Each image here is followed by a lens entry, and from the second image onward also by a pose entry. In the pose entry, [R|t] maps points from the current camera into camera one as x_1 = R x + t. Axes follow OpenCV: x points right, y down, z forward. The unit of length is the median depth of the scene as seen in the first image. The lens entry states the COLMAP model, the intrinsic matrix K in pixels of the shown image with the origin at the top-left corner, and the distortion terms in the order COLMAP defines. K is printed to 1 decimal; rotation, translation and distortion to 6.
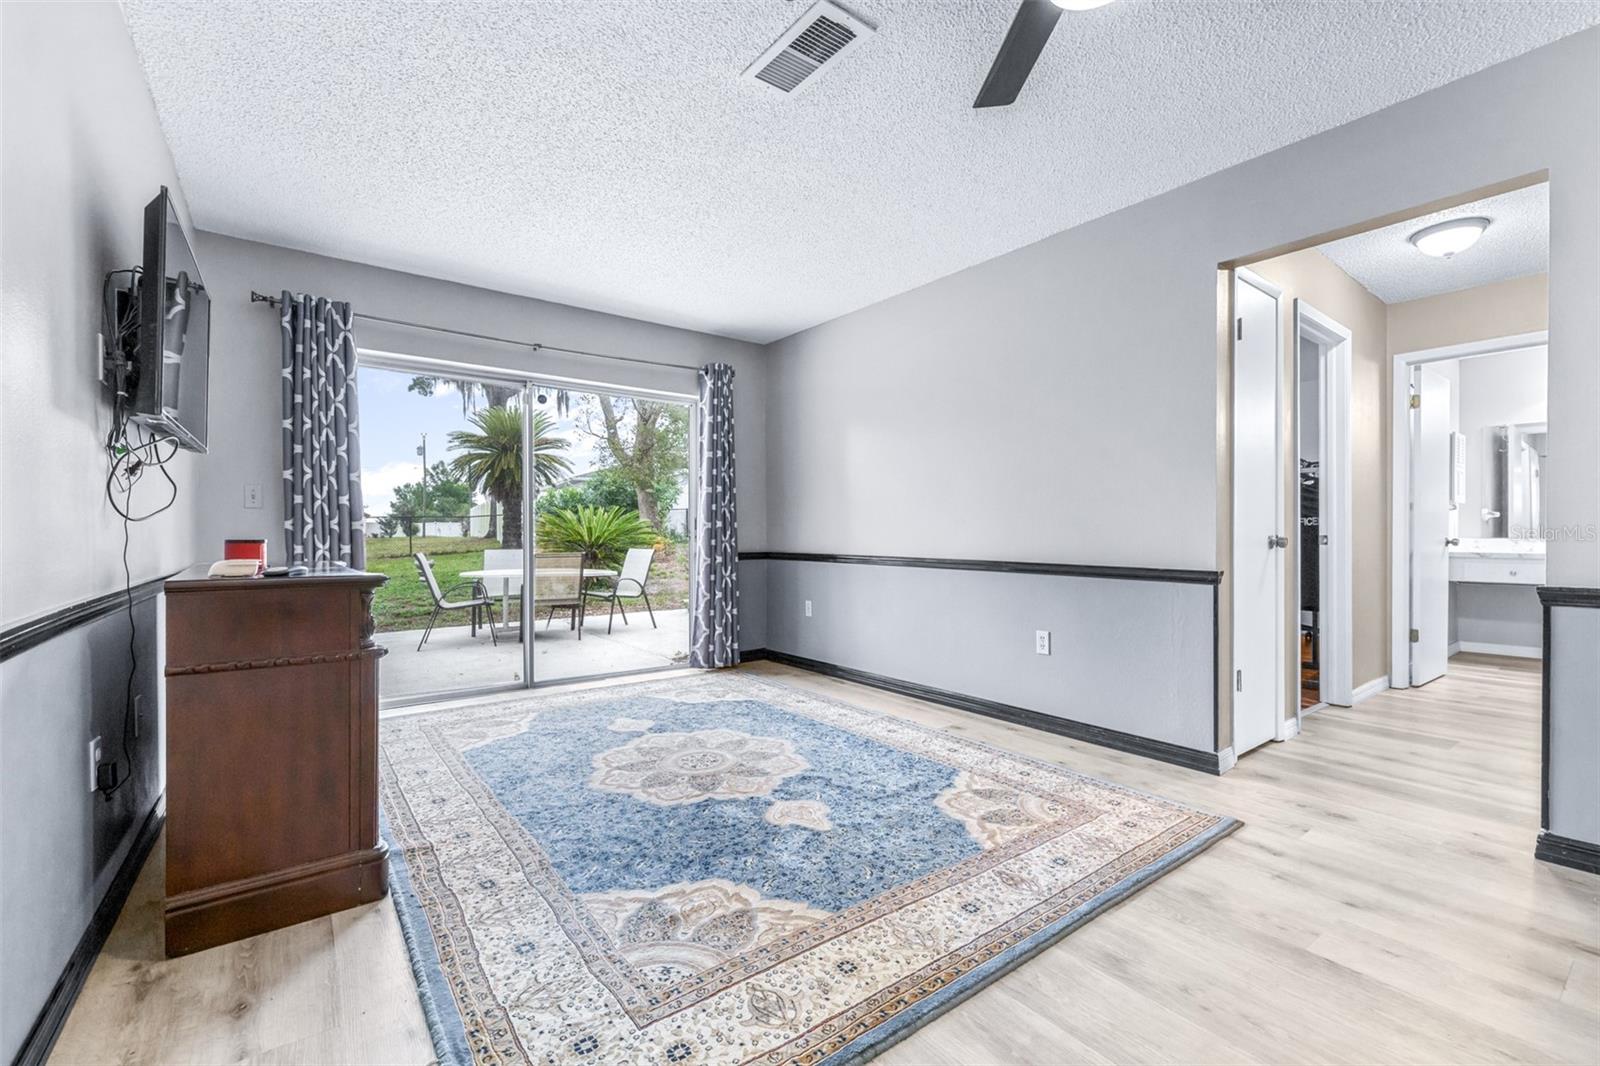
lens RADIAL K [[680.2, 0, 800.0], [0, 680.2, 533.0], [0, 0, 1]] dist [0.001365, 0.000279]
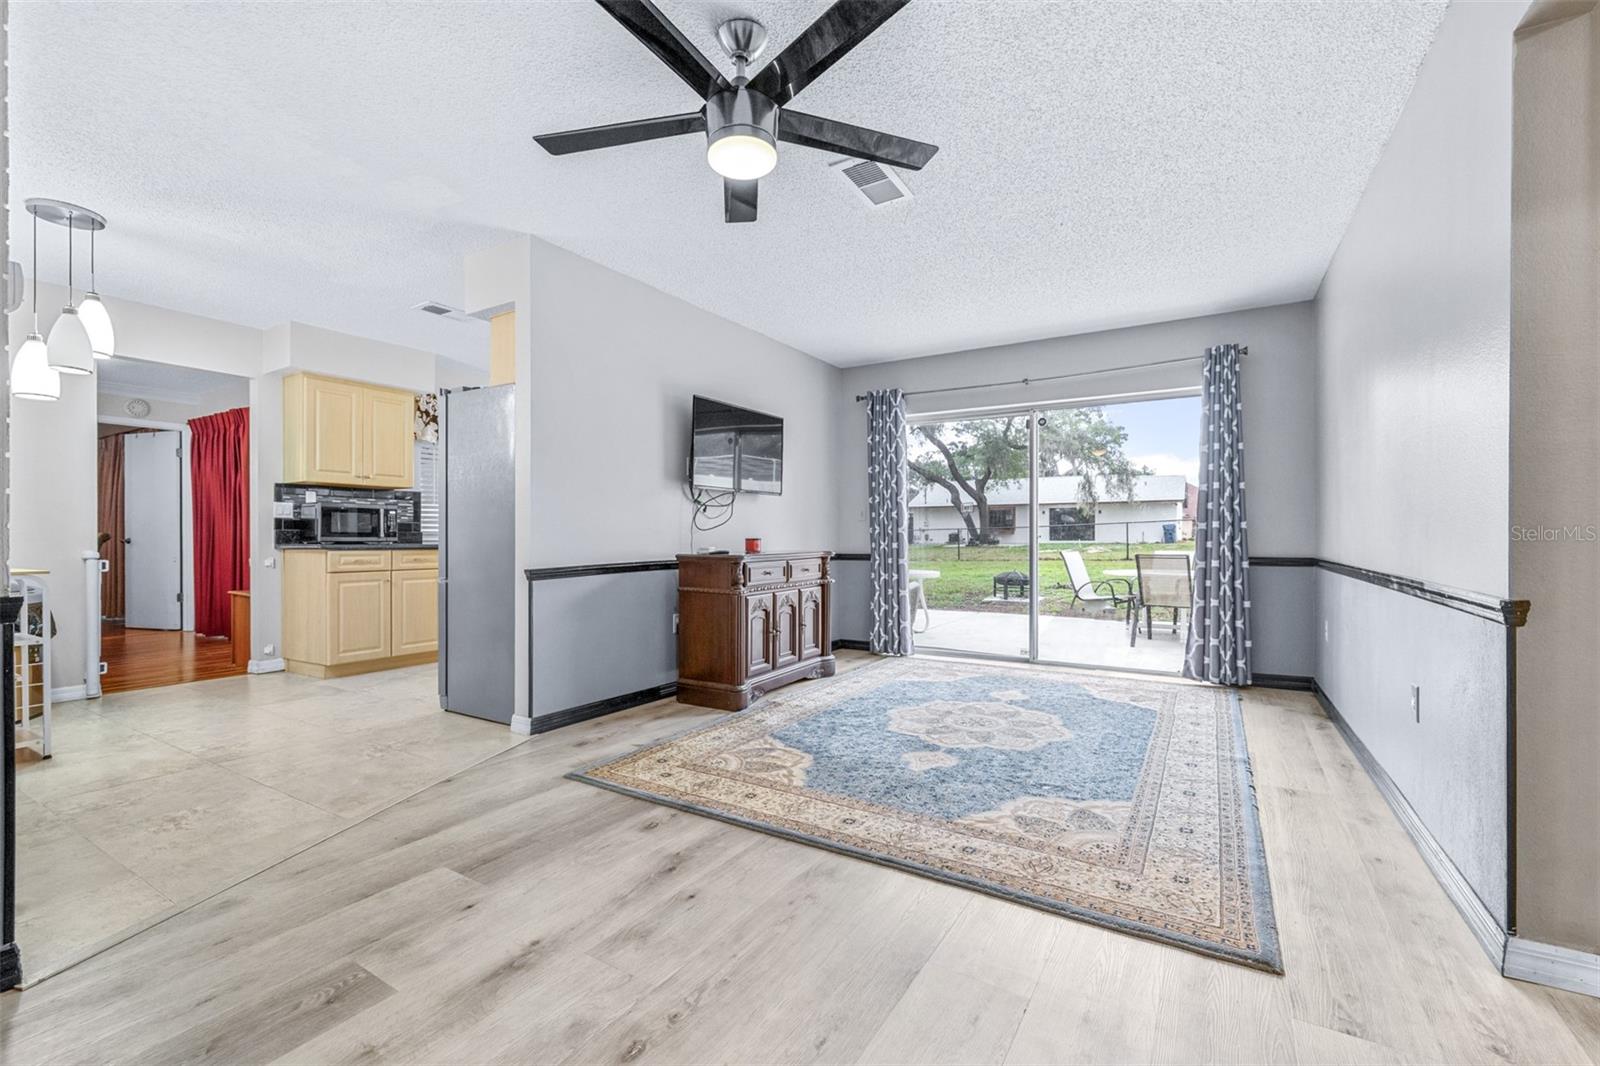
lens RADIAL K [[675.6, 0, 797.8], [0, 675.6, 535.9], [0, 0, 1]] dist [0.000105, -0.000176]
pose [[0.371136, -0.001947, -0.928576, 0.907875], [0.001713, 0.999998, -0.001412, 0.004043], [0.928577, -0.001067, 0.371139, 0.274647]]
